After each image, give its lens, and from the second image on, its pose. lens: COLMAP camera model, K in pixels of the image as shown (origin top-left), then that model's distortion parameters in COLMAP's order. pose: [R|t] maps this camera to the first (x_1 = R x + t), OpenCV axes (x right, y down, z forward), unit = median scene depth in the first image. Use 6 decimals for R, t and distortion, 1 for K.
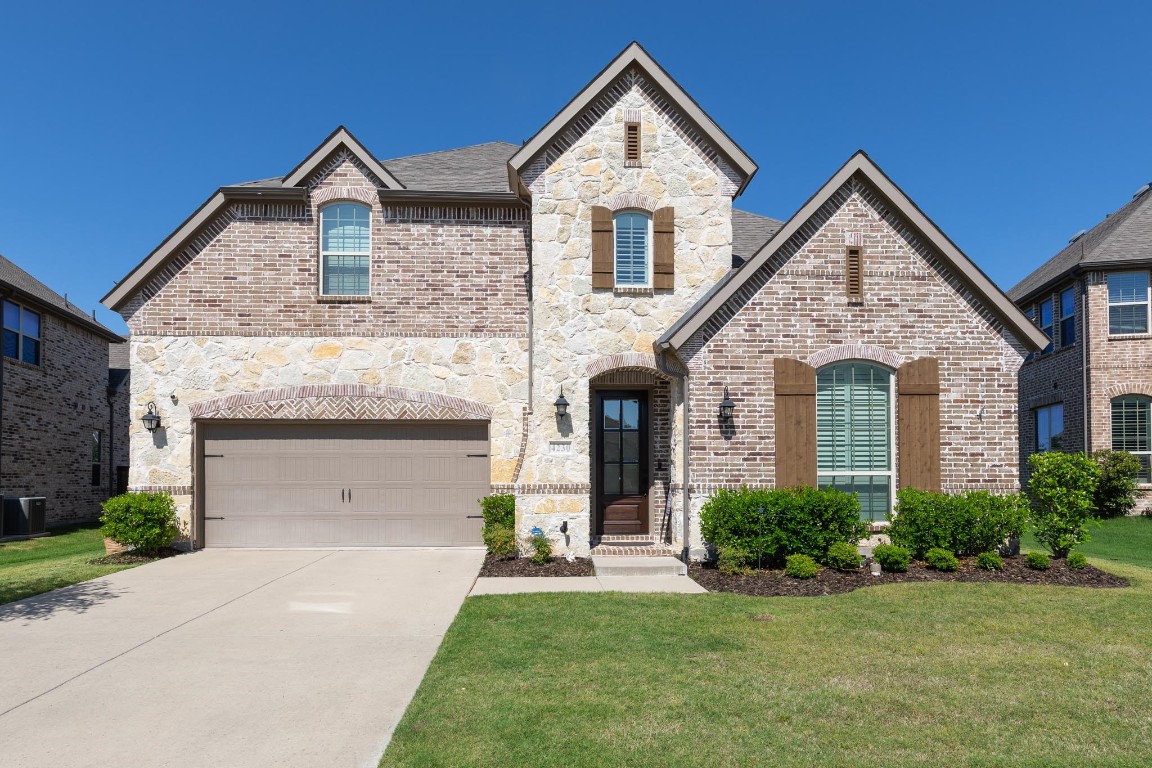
lens RADIAL K [[636.5, 0, 576.4], [0, 636.5, 378.5], [0, 0, 1]] dist [0.002474, 0.000679]
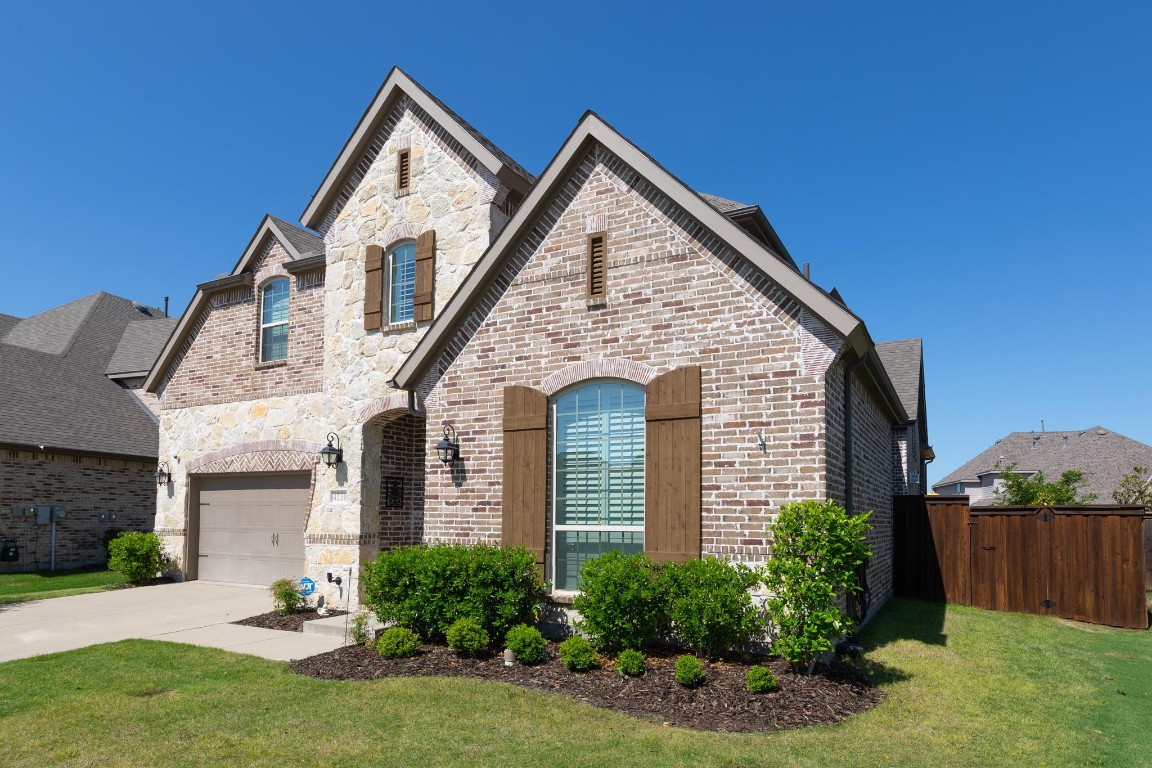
lens RADIAL K [[667.0, 0, 576.4], [0, 667.0, 390.6], [0, 0, 1]] dist [-0.001075, -0.000210]
pose [[0.862404, -0.086261, -0.498818, 0.800076], [0.070571, 0.996239, -0.050270, 0.022457], [0.501278, 0.008151, 0.865248, 0.286063]]
